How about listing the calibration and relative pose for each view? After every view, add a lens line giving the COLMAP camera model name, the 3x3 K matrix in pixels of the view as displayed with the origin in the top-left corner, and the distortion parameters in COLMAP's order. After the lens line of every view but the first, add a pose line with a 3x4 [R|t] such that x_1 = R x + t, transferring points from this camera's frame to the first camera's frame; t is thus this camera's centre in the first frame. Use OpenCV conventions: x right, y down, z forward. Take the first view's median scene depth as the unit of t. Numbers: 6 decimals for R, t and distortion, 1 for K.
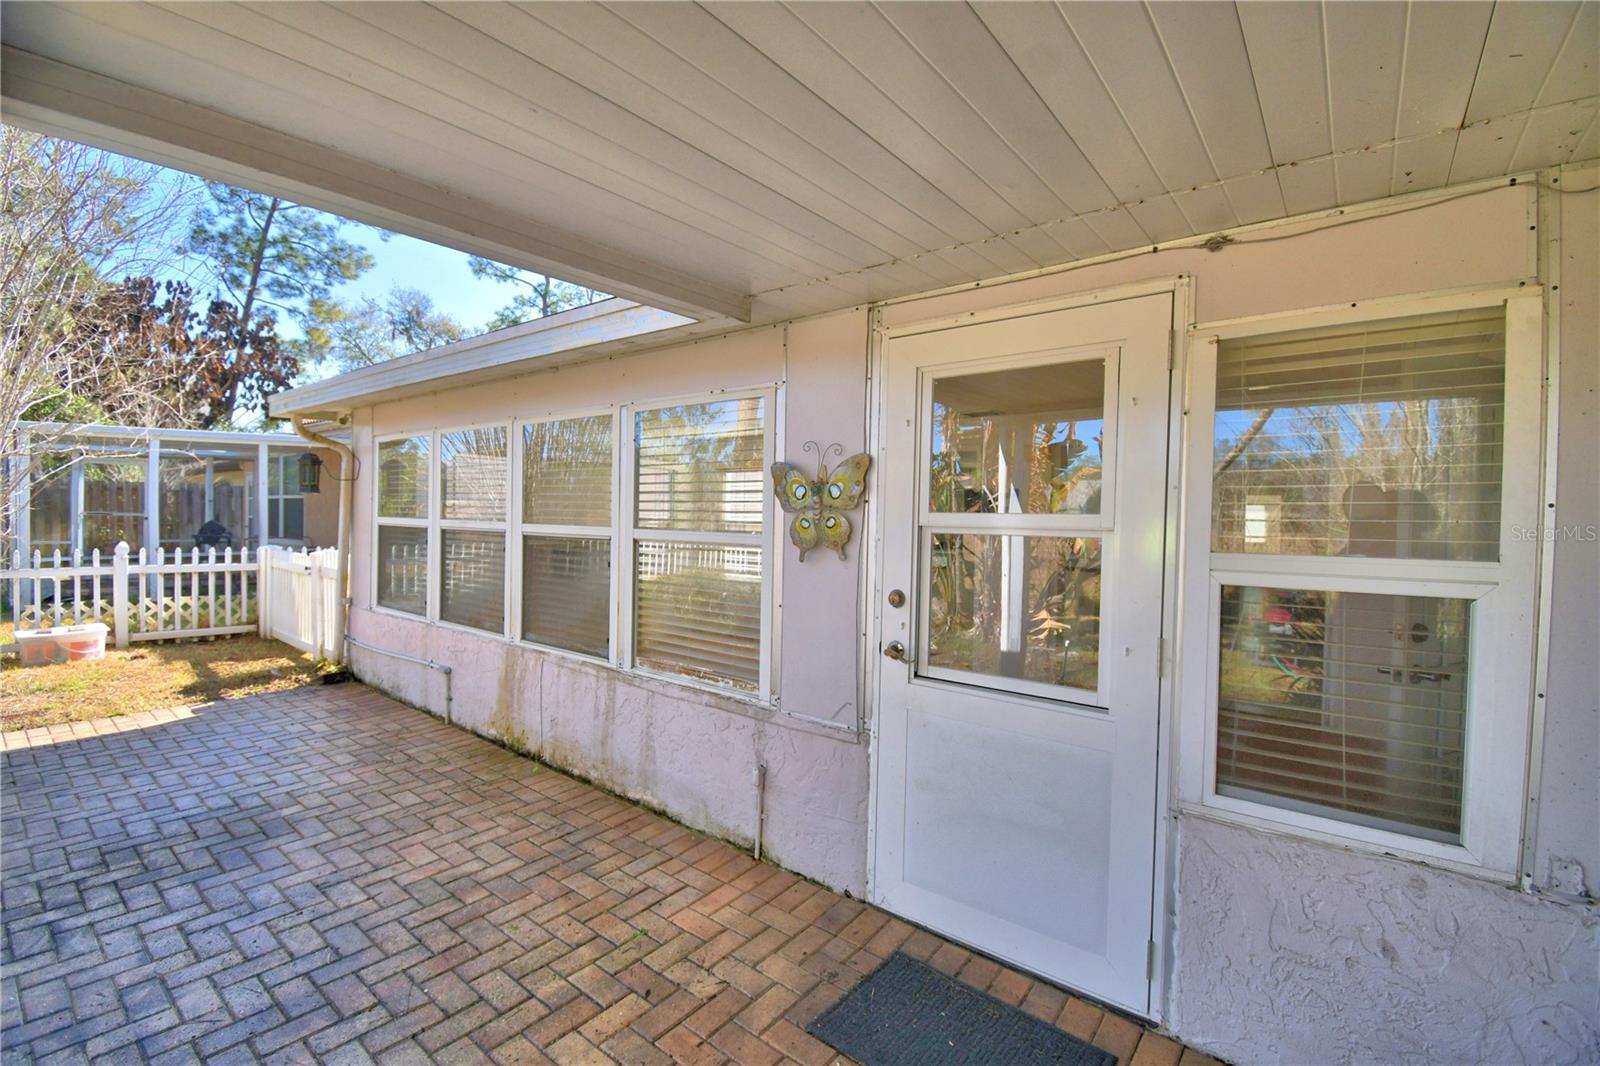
lens RADIAL K [[697.0, 0, 791.6], [0, 697.0, 529.2], [0, 0, 1]] dist [0.020546, -0.026090]
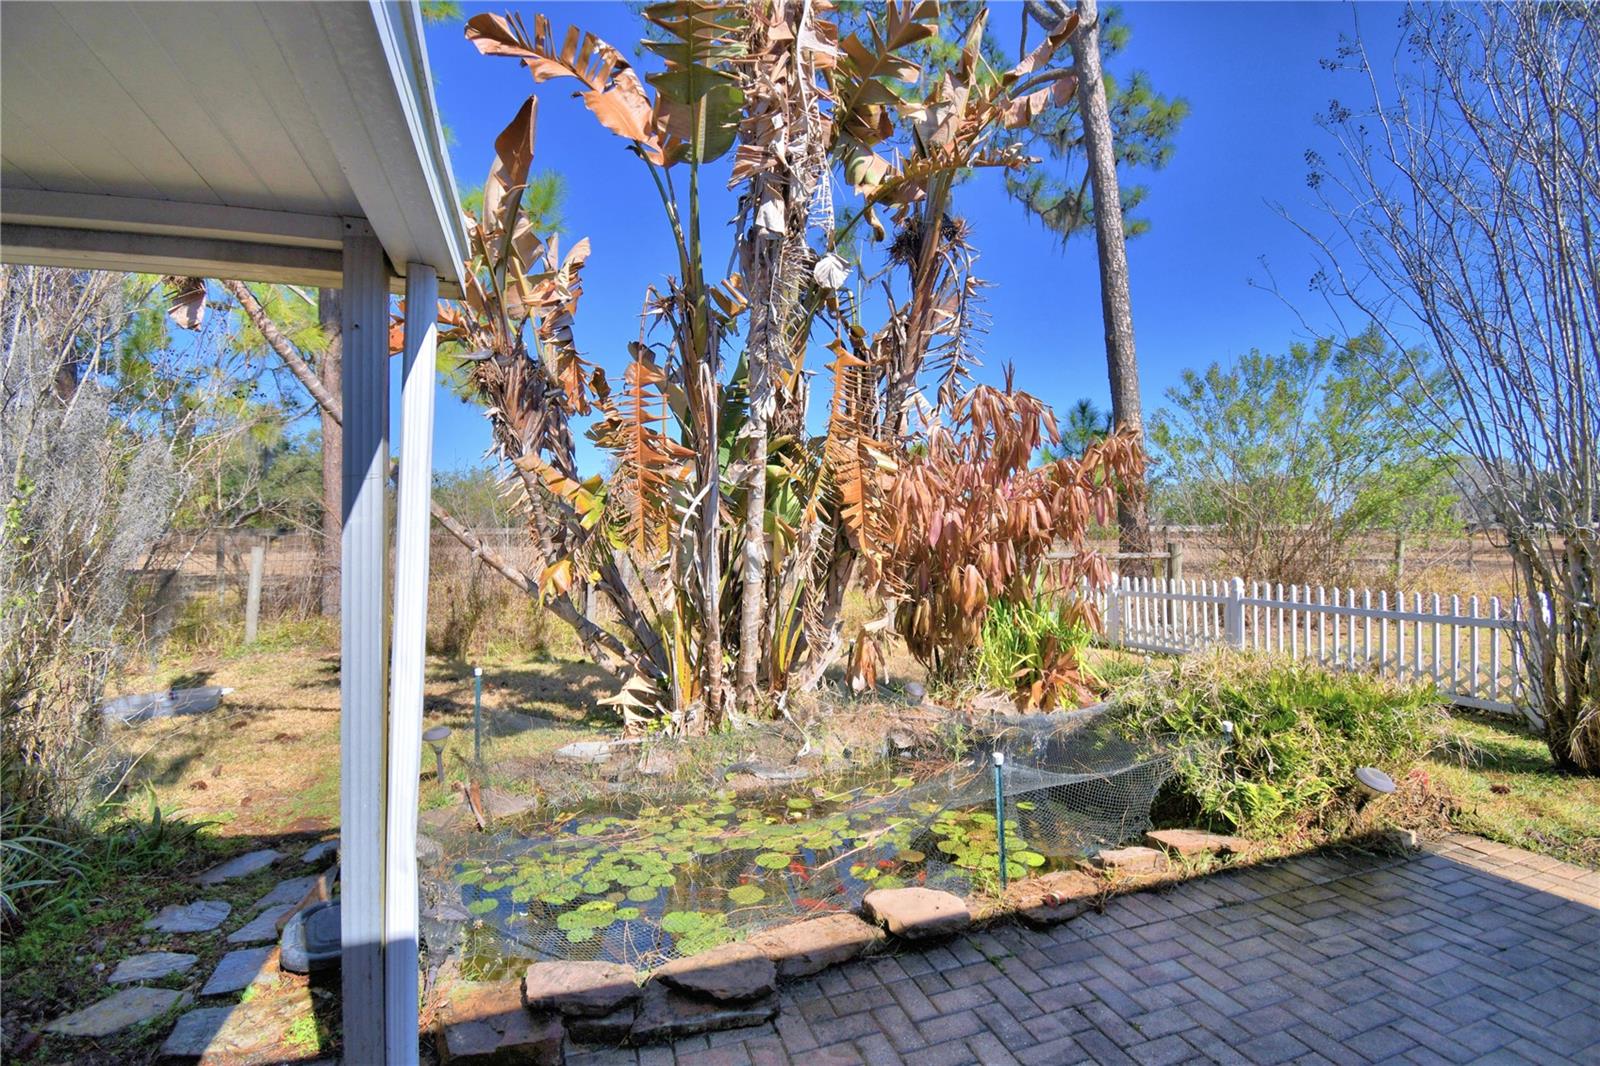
lens RADIAL K [[697.0, 0, 791.6], [0, 697.0, 529.2], [0, 0, 1]] dist [0.020546, -0.026090]
pose [[-0.539287, -0.032558, -0.841492, -0.102073], [-0.023220, 0.999447, -0.023789, -0.020105], [0.841802, 0.006711, -0.539745, 0.544080]]
